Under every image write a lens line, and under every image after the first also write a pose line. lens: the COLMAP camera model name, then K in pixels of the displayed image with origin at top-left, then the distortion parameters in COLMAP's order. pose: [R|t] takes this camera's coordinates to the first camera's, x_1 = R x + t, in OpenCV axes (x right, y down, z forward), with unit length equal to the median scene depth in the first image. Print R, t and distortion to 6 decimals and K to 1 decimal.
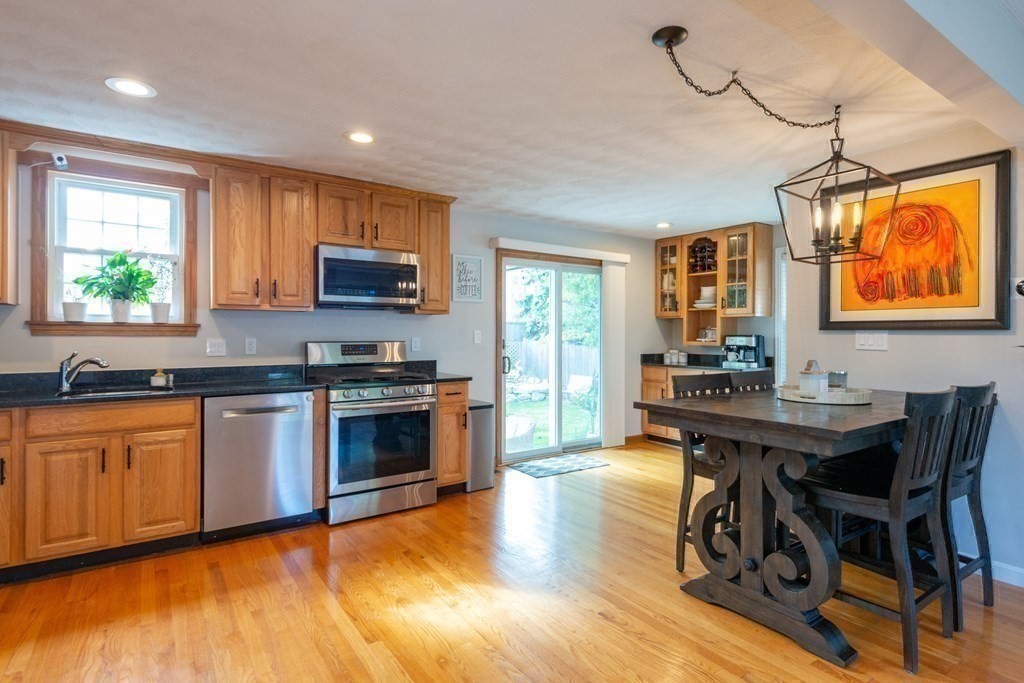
lens RADIAL K [[523.9, 0, 516.4], [0, 523.9, 336.6], [0, 0, 1]] dist [0.020694, 0.000384]
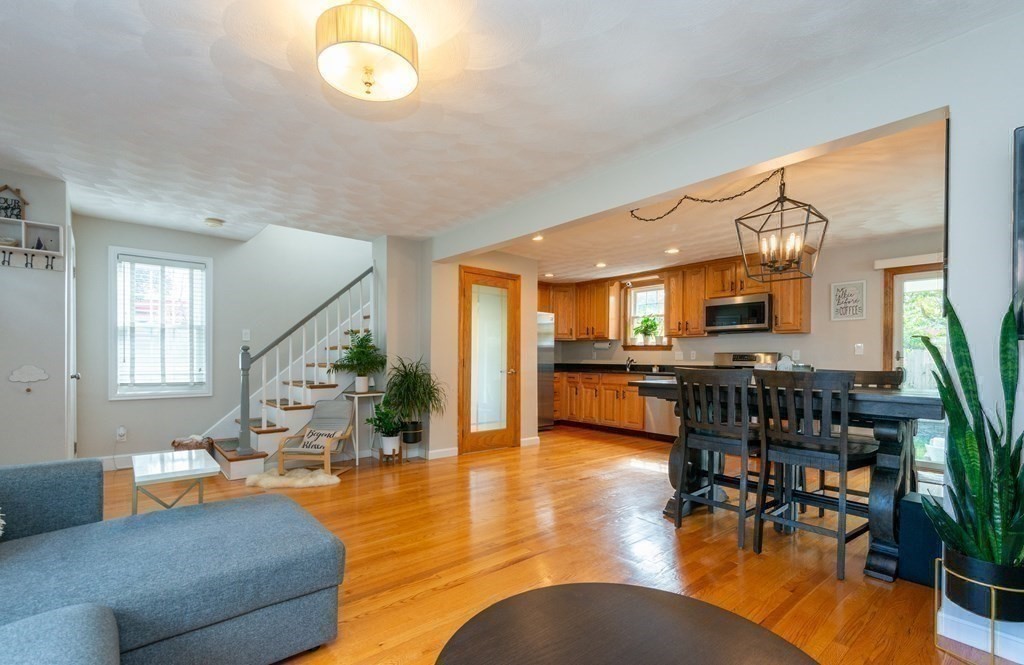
lens RADIAL K [[456.9, 0, 497.1], [0, 456.9, 357.7], [0, 0, 1]] dist [-0.000645, 0.000011]
pose [[0.087928, -0.007728, -0.996097, 1.241035], [-0.017523, 0.999803, -0.009303, 0.060922], [0.995973, 0.018272, 0.087775, 0.138404]]
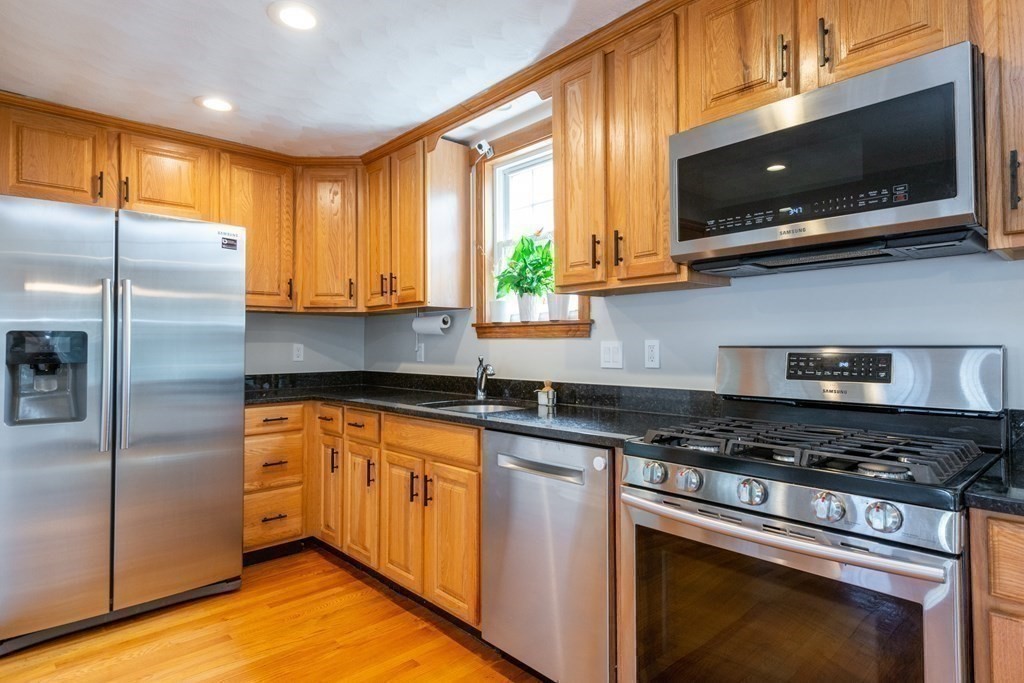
lens RADIAL K [[558.9, 0, 517.0], [0, 558.9, 332.3], [0, 0, 1]] dist [0.009390, -0.000478]
pose [[0.158719, -0.029190, -0.986892, 0.093555], [-0.001953, 0.999552, -0.029879, 0.015153], [0.987322, 0.006669, 0.158591, 0.832848]]
